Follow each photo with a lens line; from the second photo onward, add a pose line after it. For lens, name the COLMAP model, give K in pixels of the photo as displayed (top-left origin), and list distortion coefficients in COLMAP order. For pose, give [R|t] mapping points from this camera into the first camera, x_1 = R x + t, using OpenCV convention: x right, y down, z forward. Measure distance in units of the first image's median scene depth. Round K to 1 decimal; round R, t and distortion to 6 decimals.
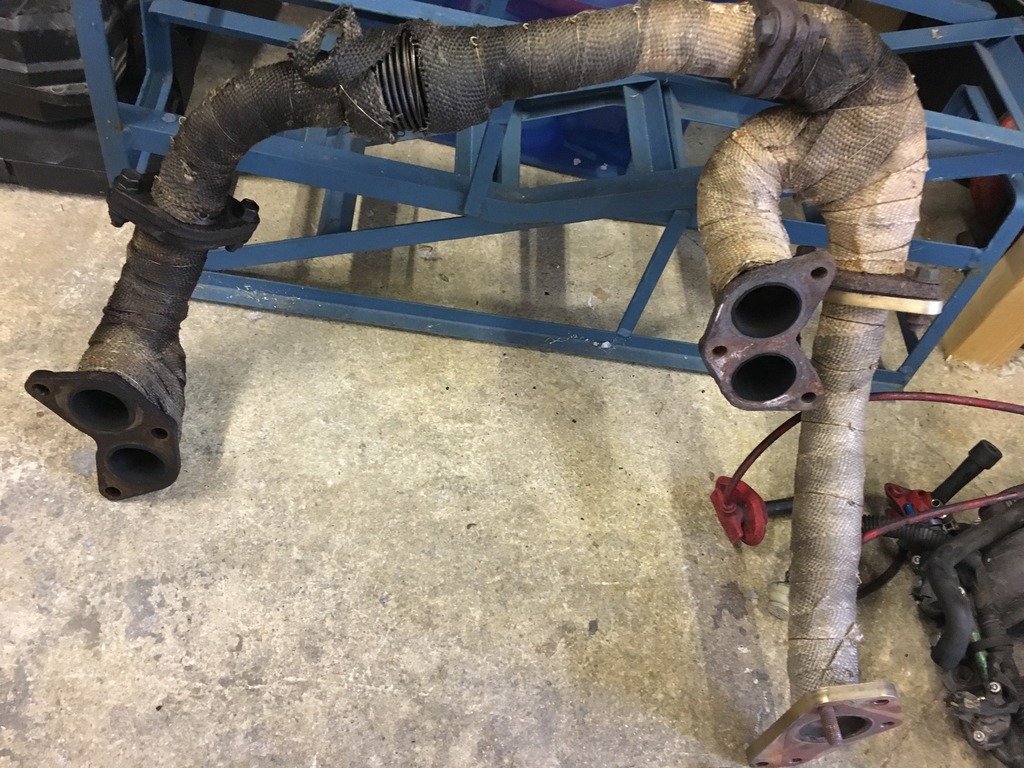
lens RADIAL K [[903.5, 0, 512.0], [0, 903.5, 384.0], [0, 0, 1]] dist [0.084273, -0.141771]
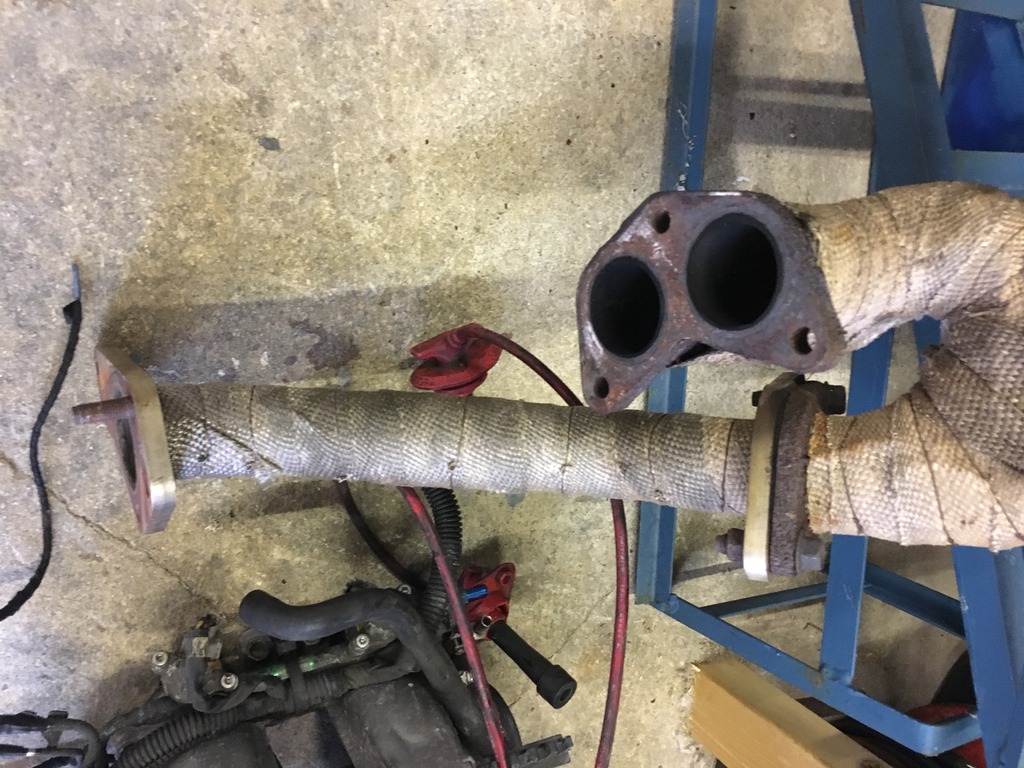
lens RADIAL K [[900.0, 0, 505.3], [0, 900.0, 386.8], [0, 0, 1]] dist [0.080806, -0.125445]
pose [[0.073819, 0.995780, 0.054532, 0.254747], [-0.982218, 0.063131, 0.176813, -0.028342], [0.172624, -0.066614, 0.982733, 0.318867]]
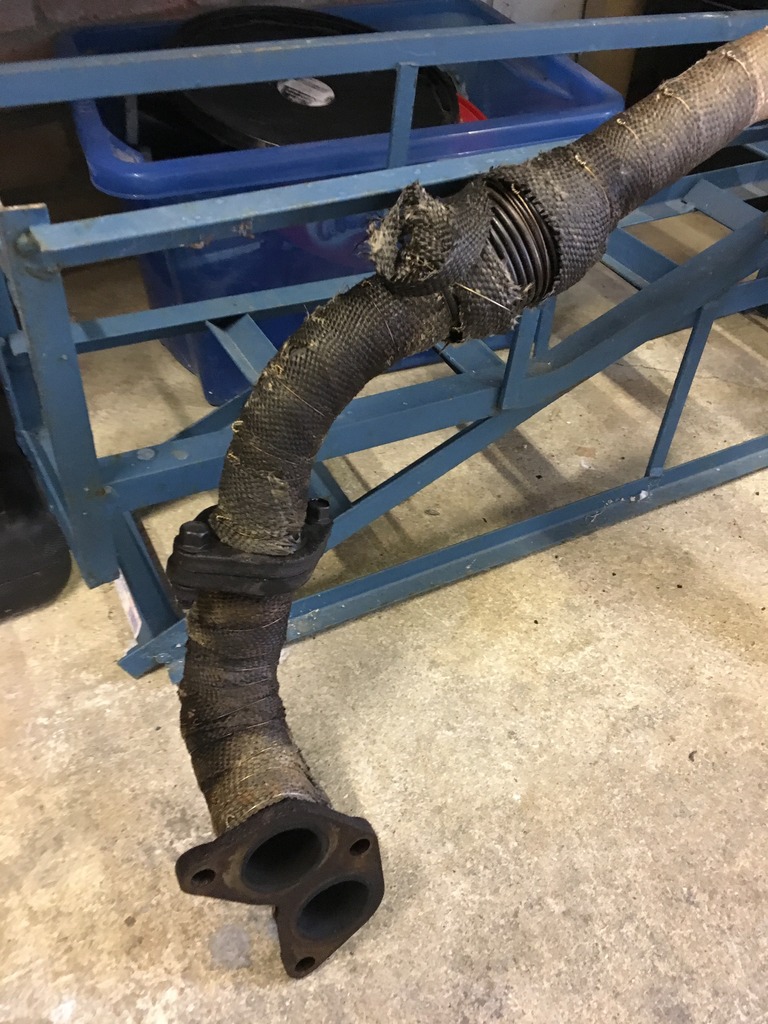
lens RADIAL K [[900.0, 0, 383.3], [0, 900.0, 496.1], [0, 0, 1]] dist [0.080806, -0.125445]
pose [[0.869475, -0.440610, 0.223330, -0.372321], [0.467023, 0.880524, -0.081035, -0.107753], [-0.160942, 0.174758, 0.971369, 0.250281]]
